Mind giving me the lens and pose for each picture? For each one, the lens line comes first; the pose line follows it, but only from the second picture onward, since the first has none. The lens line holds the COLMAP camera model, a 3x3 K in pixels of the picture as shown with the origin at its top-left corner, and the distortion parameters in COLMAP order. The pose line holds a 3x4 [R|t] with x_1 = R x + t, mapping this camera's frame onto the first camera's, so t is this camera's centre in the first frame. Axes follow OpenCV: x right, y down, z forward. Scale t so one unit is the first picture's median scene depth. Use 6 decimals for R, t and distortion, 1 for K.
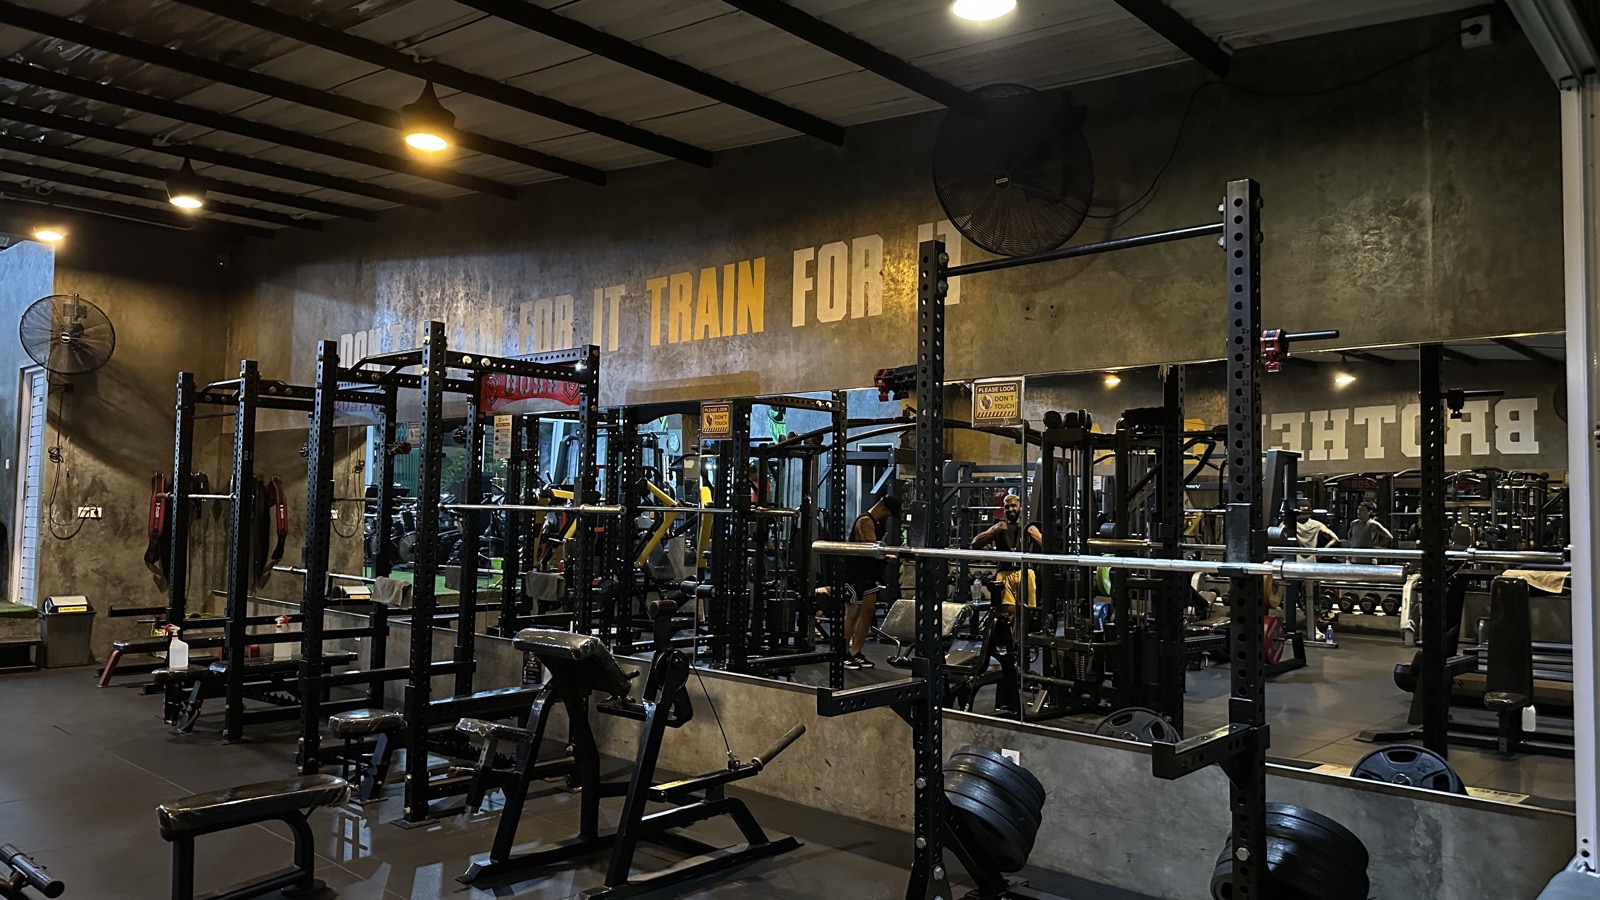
lens RADIAL K [[1124.8, 0, 806.7], [0, 1124.8, 447.2], [0, 0, 1]] dist [0.100054, -0.130653]
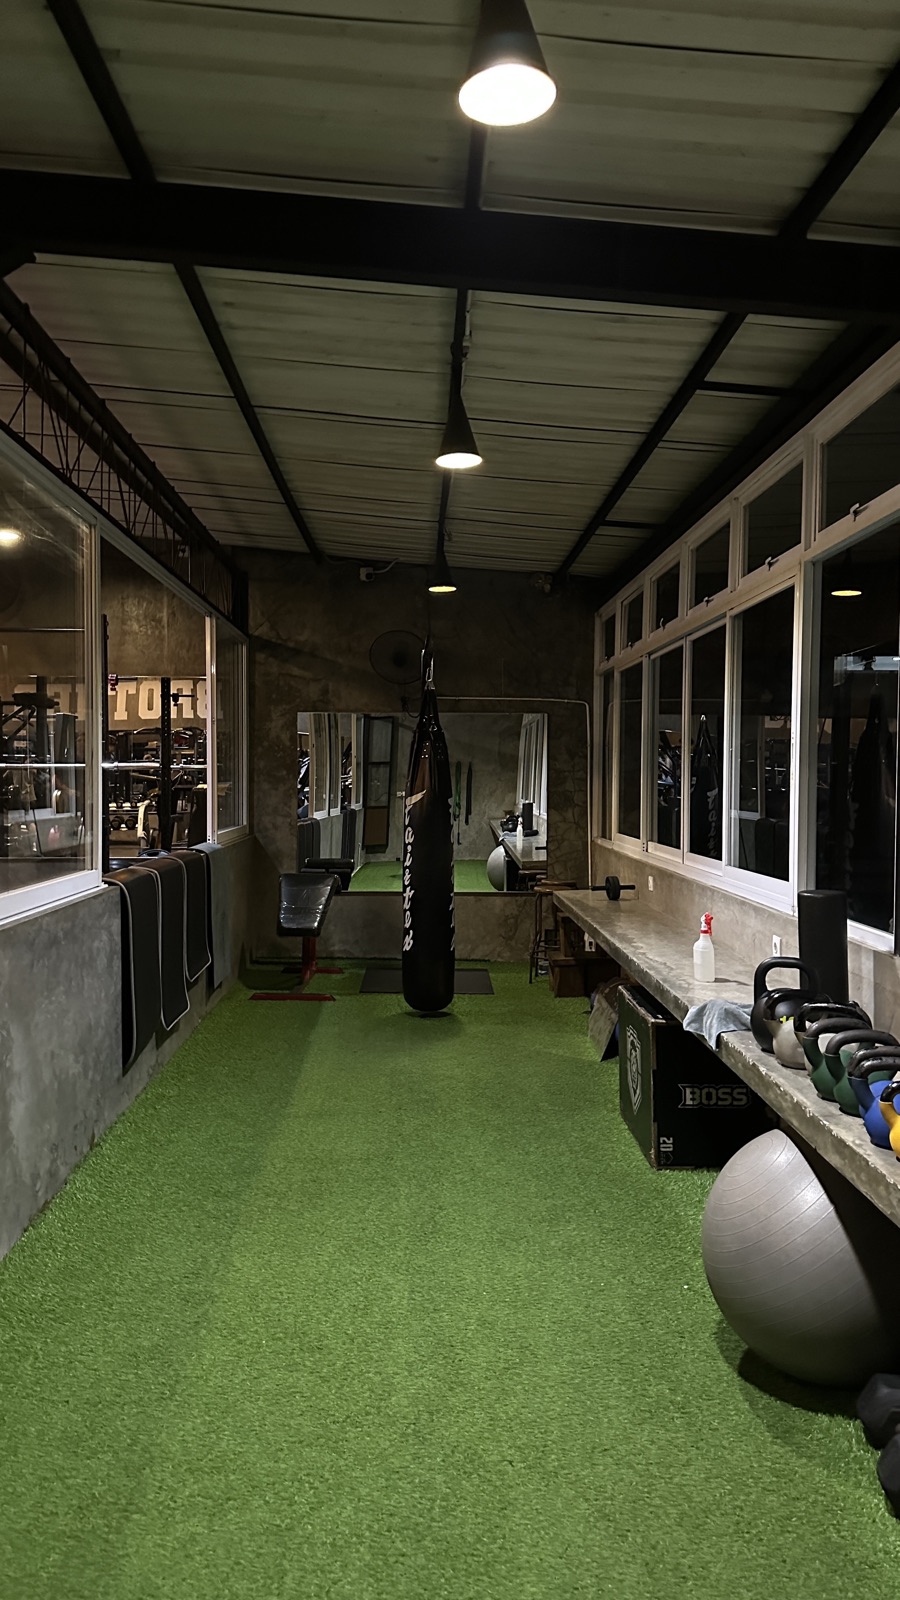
lens RADIAL K [[1124.8, 0, 434.7], [0, 1124.8, 807.6], [0, 0, 1]] dist [0.100054, -0.130653]
pose [[0.734763, -0.033741, 0.677484, -0.427992], [-0.028866, 0.996302, 0.080925, -0.019327], [-0.677709, -0.079017, 0.731072, -0.738835]]
